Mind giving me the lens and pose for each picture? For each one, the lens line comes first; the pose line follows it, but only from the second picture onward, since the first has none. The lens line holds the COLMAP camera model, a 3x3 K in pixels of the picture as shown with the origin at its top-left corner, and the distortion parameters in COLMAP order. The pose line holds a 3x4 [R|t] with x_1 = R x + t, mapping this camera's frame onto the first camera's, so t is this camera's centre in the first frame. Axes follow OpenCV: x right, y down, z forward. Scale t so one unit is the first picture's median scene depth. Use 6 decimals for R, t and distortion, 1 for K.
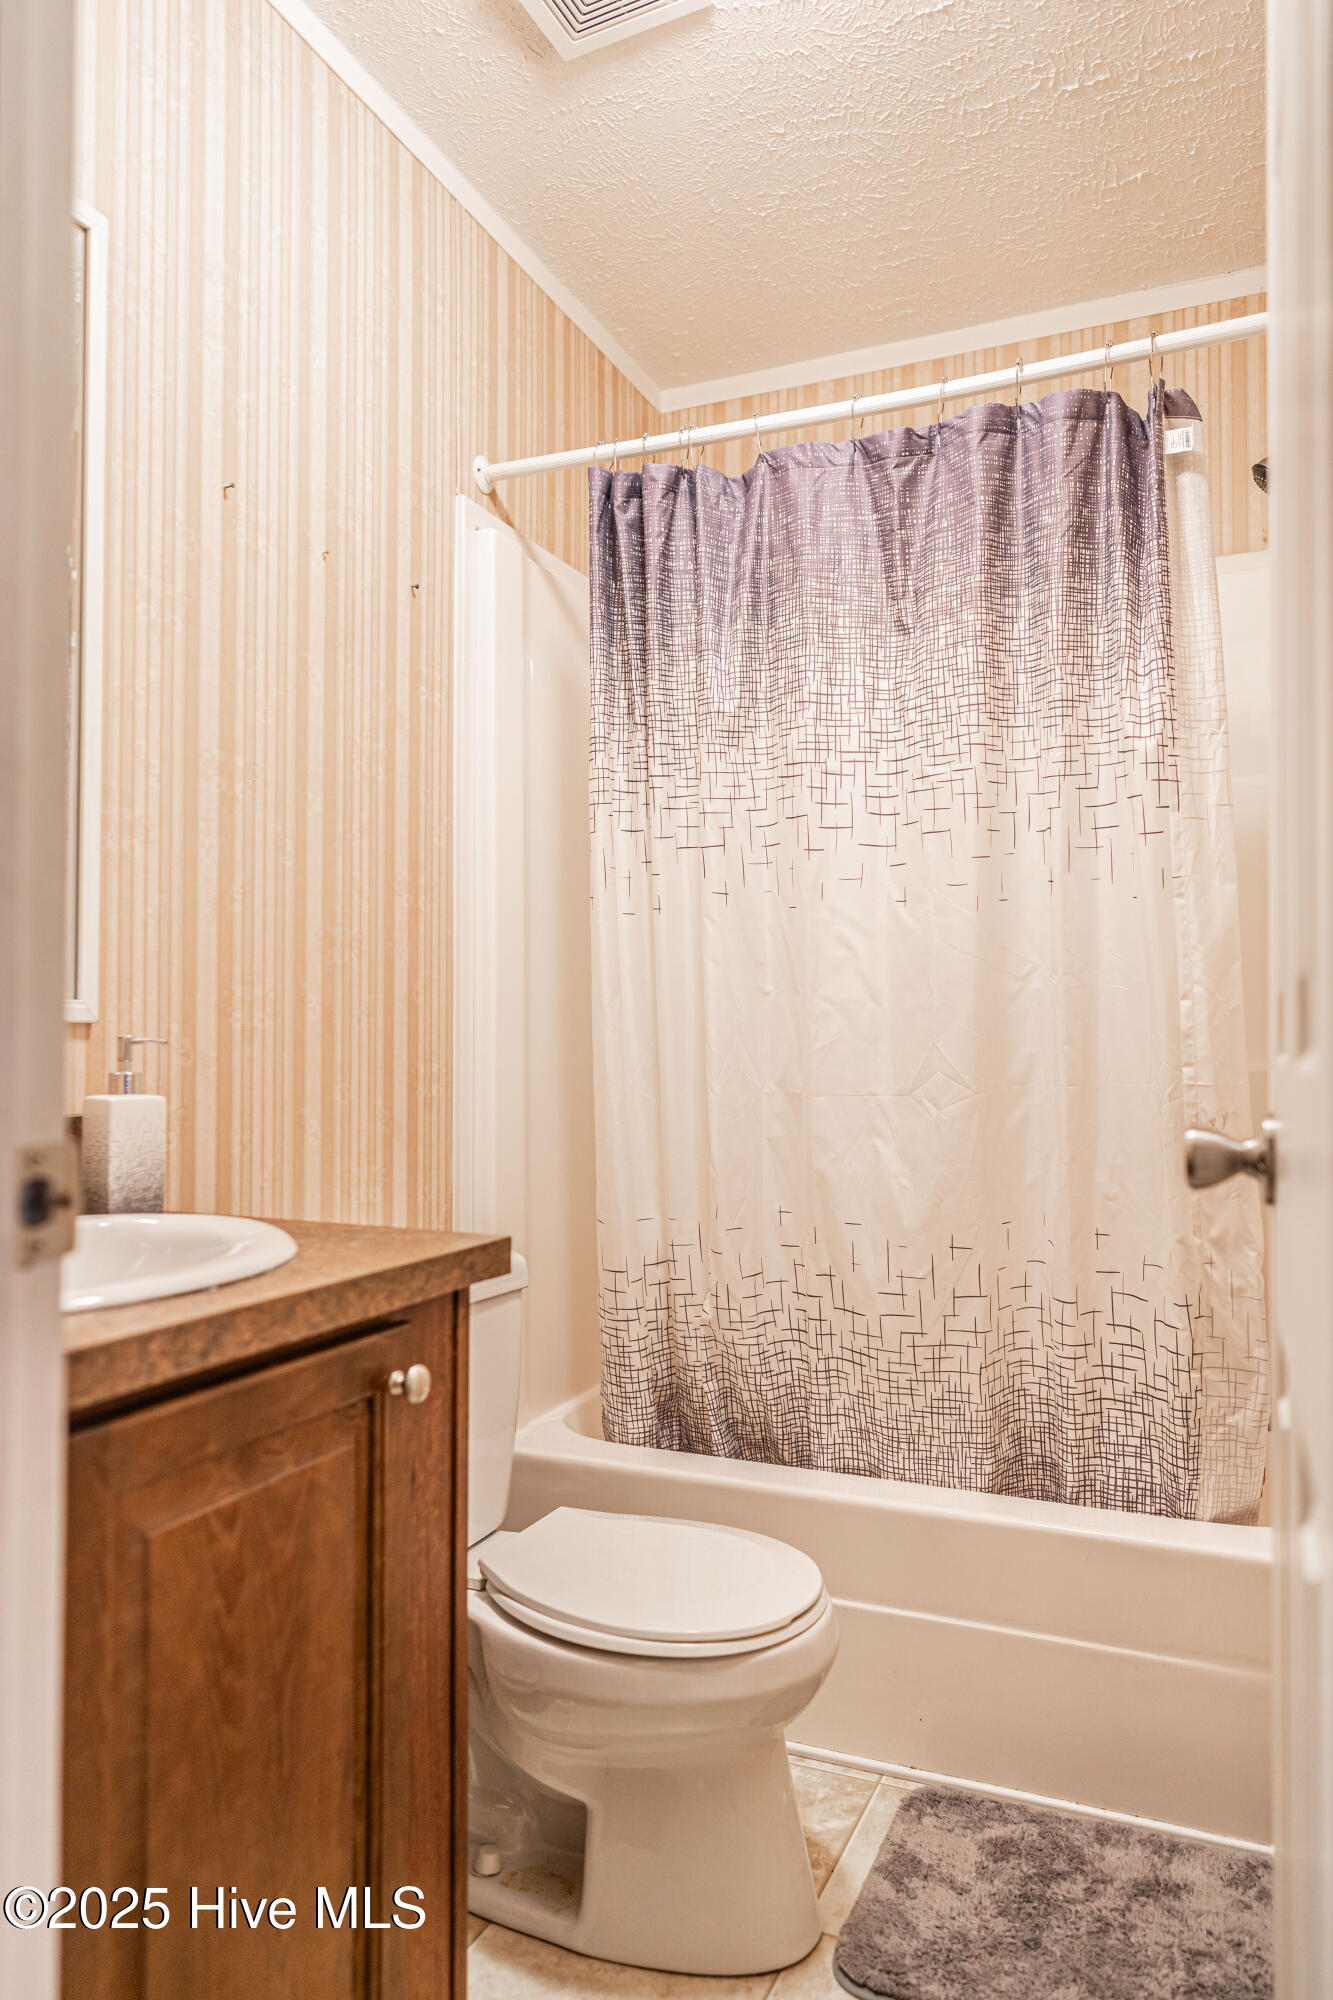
lens RADIAL K [[1427.9, 0, 666.7], [0, 1427.9, 950.5], [0, 0, 1]] dist [-0.002428, 0.005044]
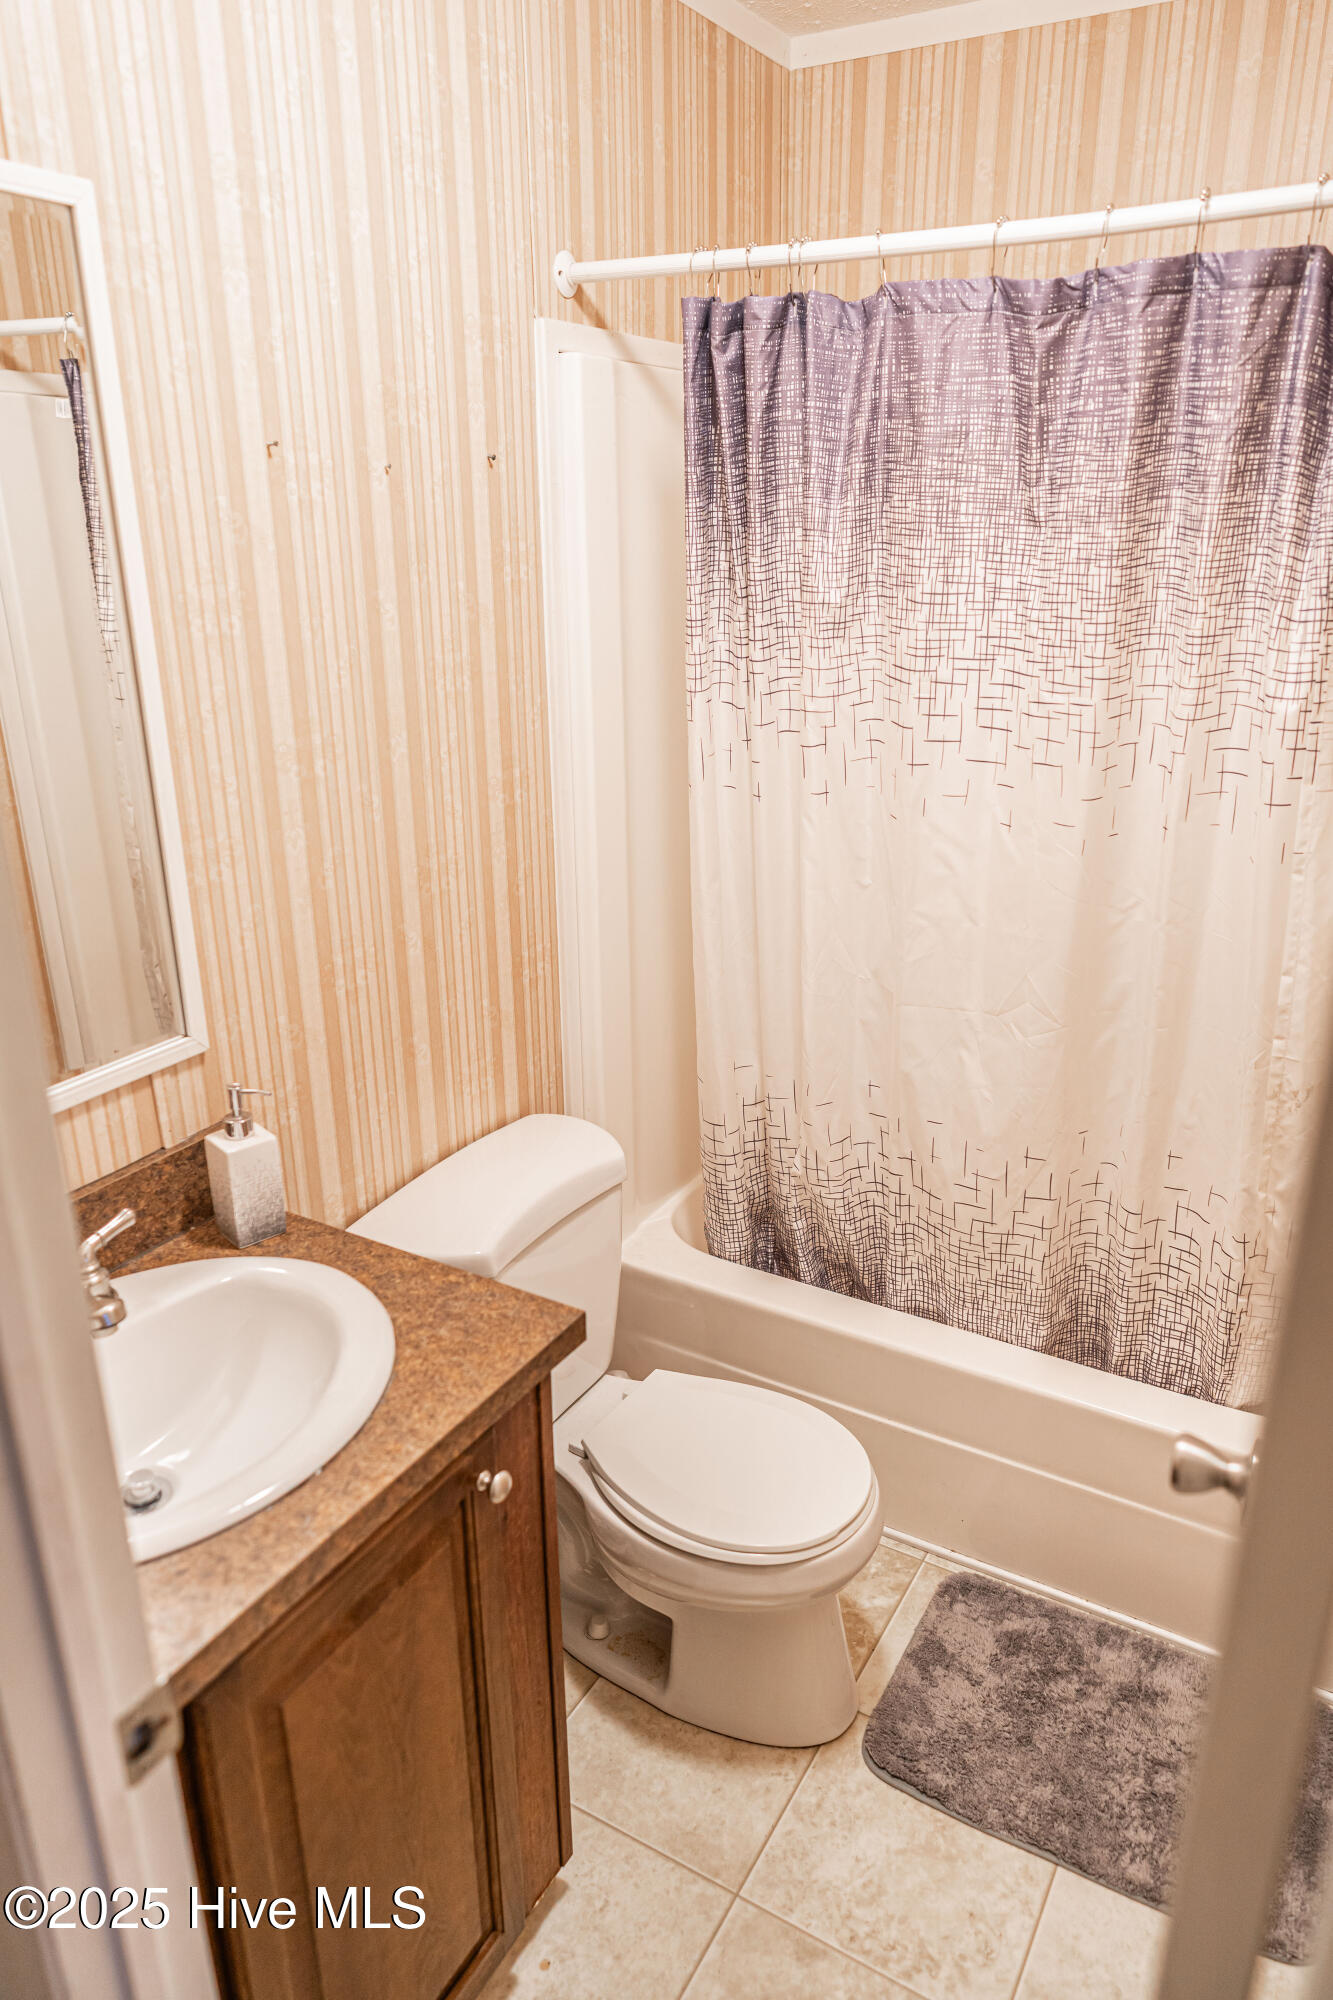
lens RADIAL K [[1427.9, 0, 666.7], [0, 1427.9, 950.5], [0, 0, 1]] dist [-0.002428, 0.005044]
pose [[0.993163, 0.030752, -0.112612, 0.049462], [0.015345, 0.921917, 0.387083, -0.337468], [0.115722, -0.386164, 0.915142, 0.064957]]
